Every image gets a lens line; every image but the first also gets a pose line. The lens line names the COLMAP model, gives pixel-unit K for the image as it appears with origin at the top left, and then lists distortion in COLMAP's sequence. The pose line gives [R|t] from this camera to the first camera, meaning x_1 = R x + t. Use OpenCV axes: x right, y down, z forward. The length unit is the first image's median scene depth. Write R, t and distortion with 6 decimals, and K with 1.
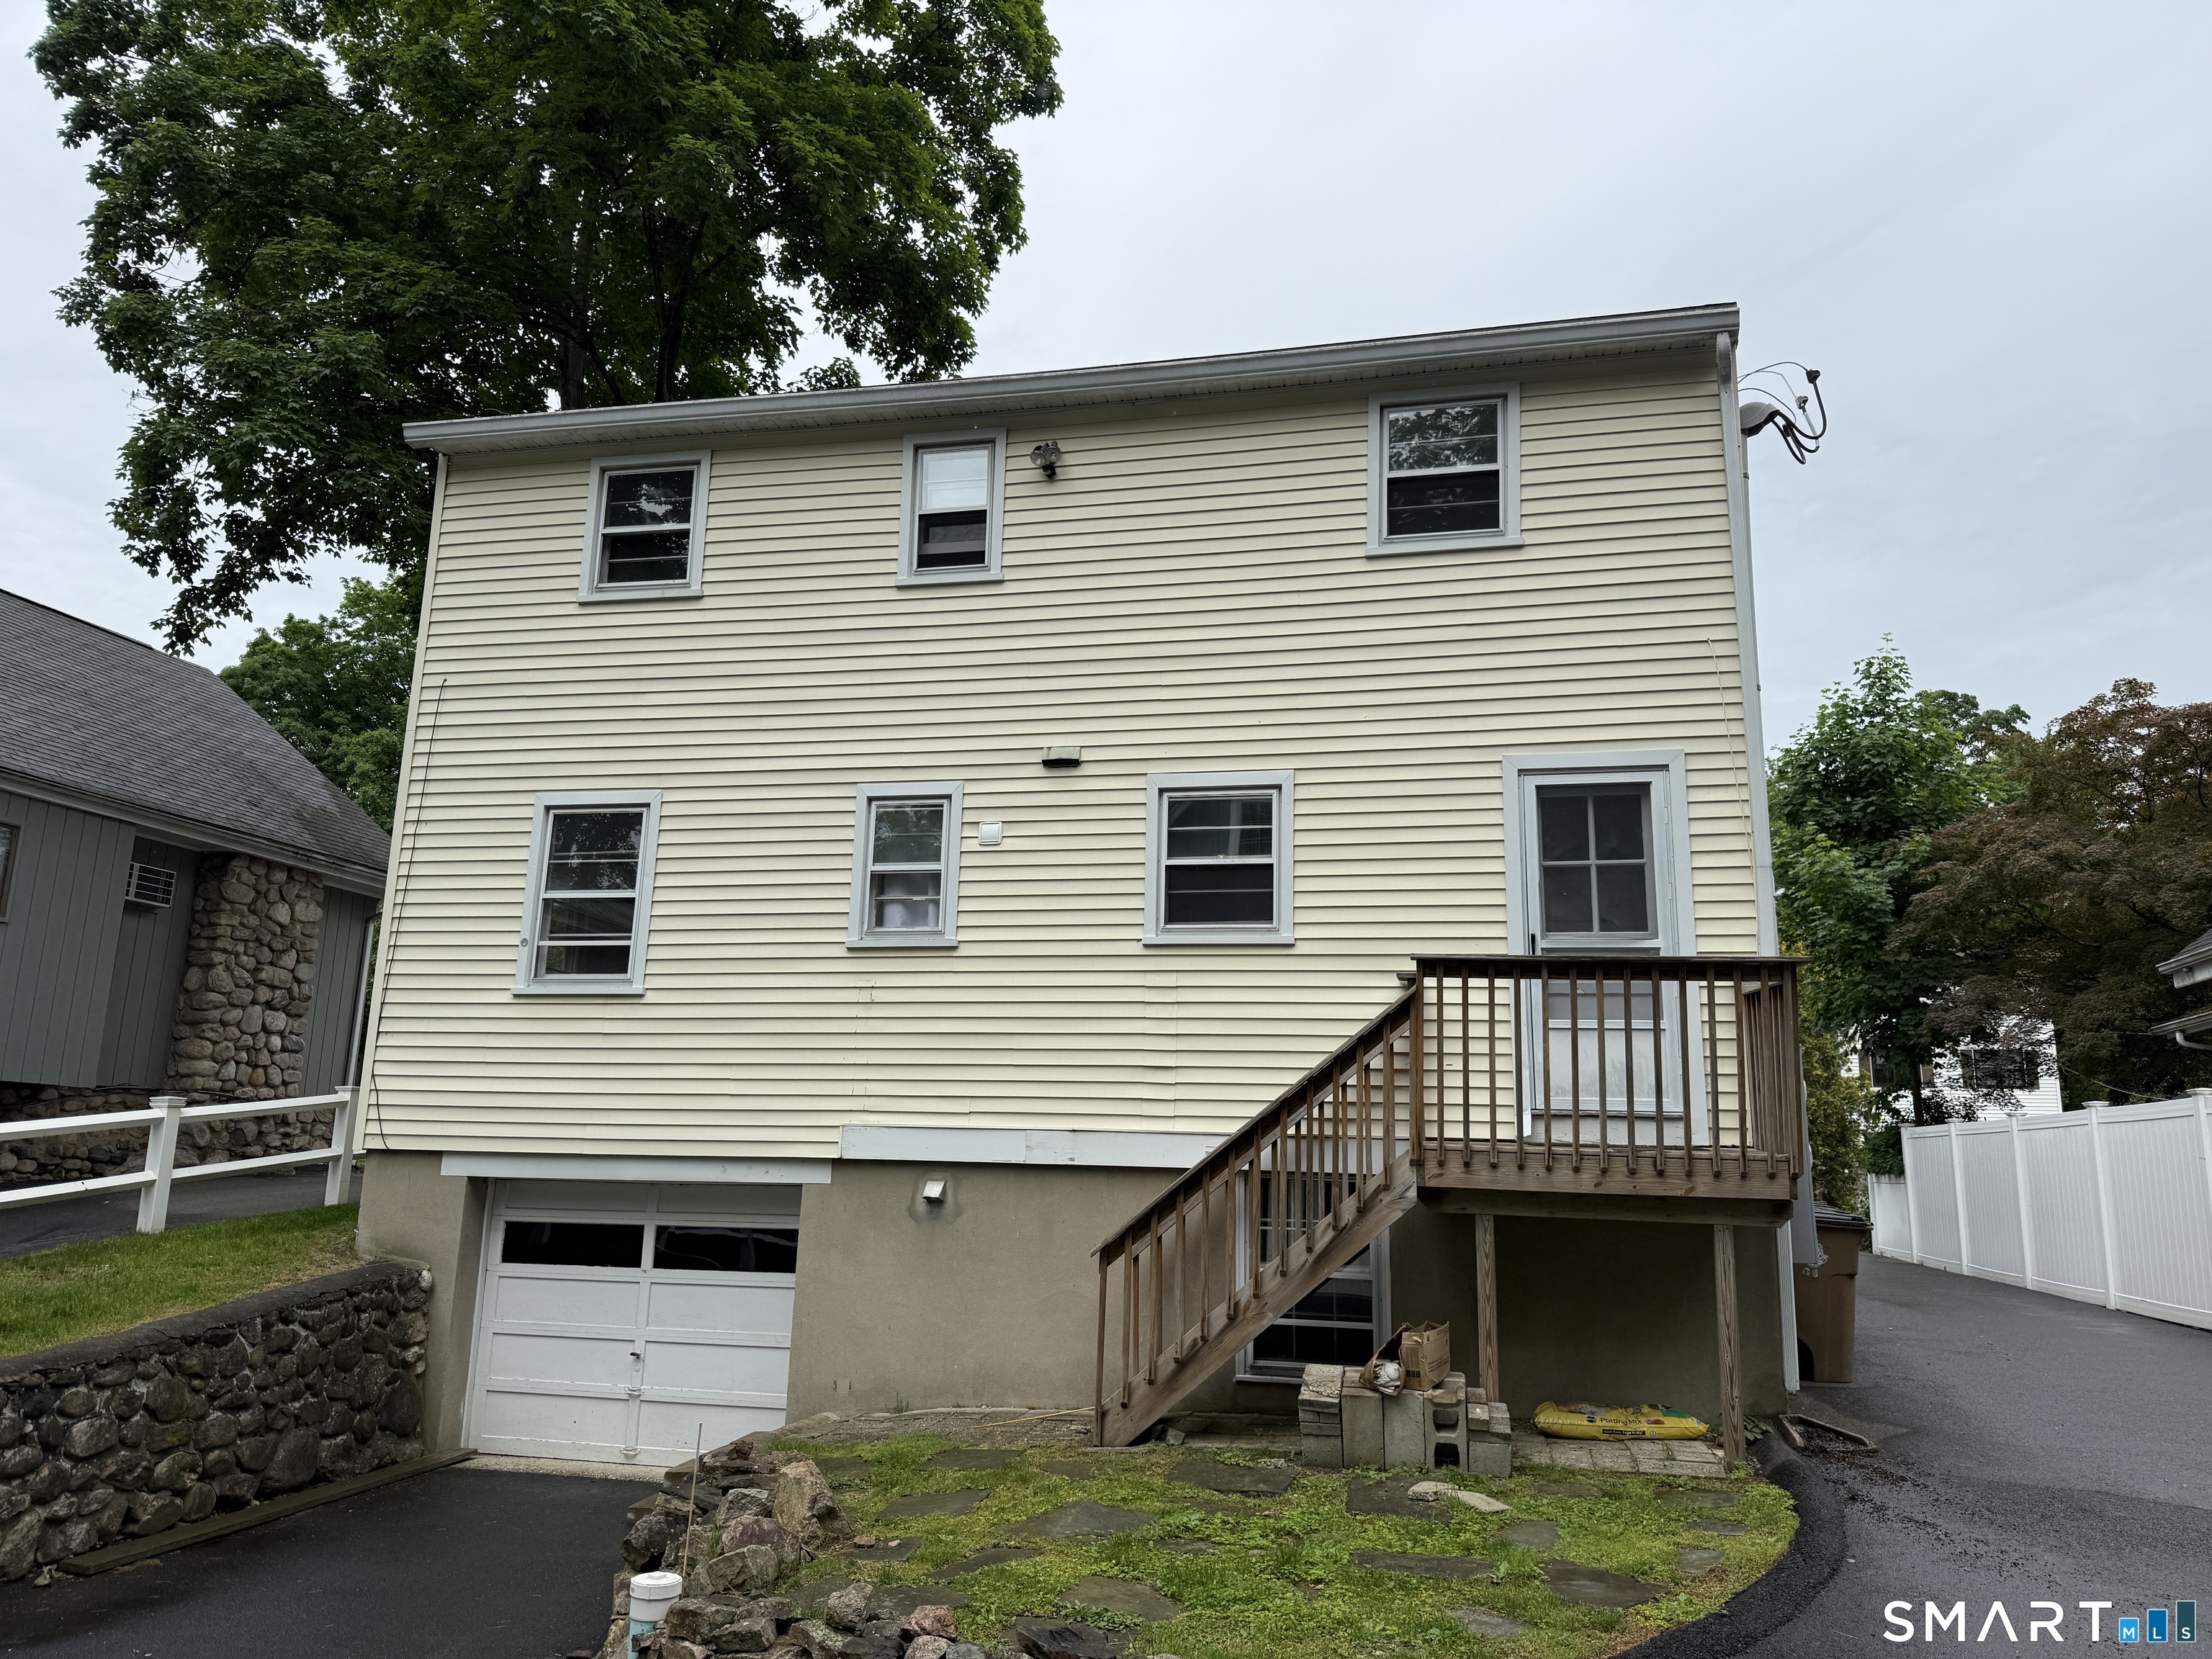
lens RADIAL K [[1556.2, 0, 1113.1], [0, 1556.2, 815.3], [0, 0, 1]] dist [0.049979, -0.049399]
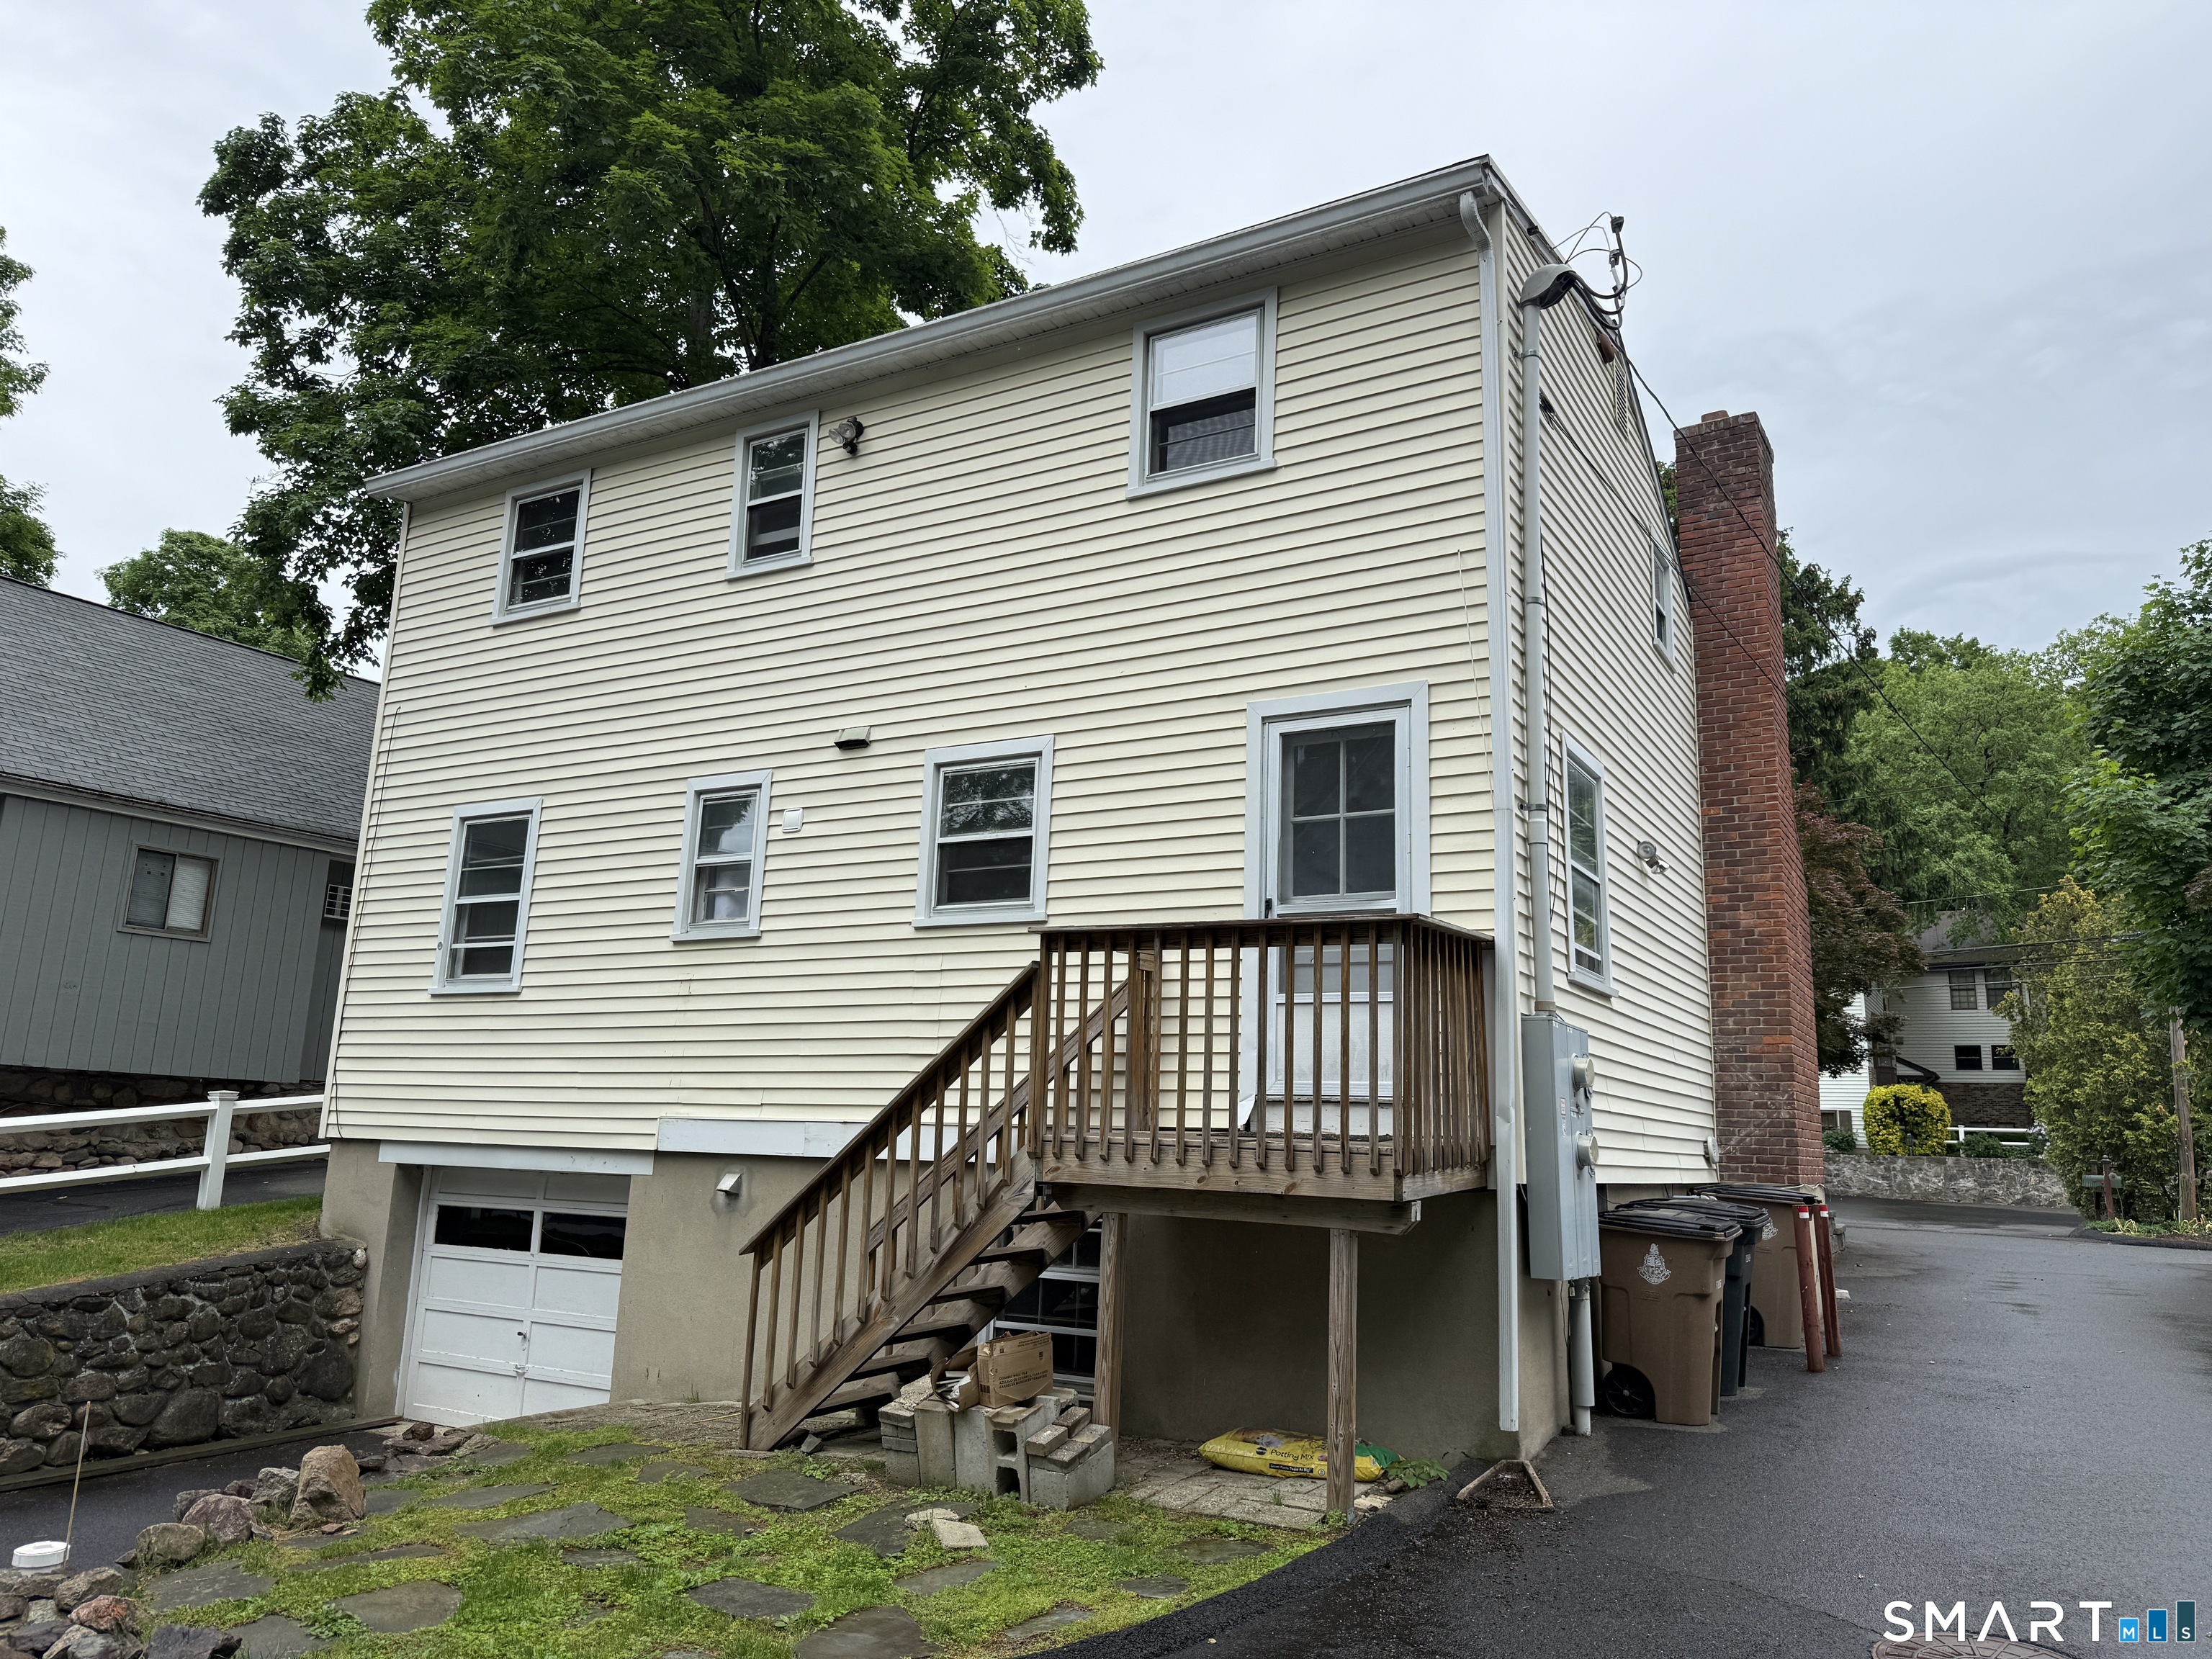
lens RADIAL K [[1556.2, 0, 1145.8], [0, 1556.2, 790.6], [0, 0, 1]] dist [0.049979, -0.049399]
pose [[0.954489, -0.061759, -0.291783, 0.438102], [0.059710, 0.998089, -0.015929, 0.022574], [0.292209, -0.002218, 0.956352, 0.120251]]
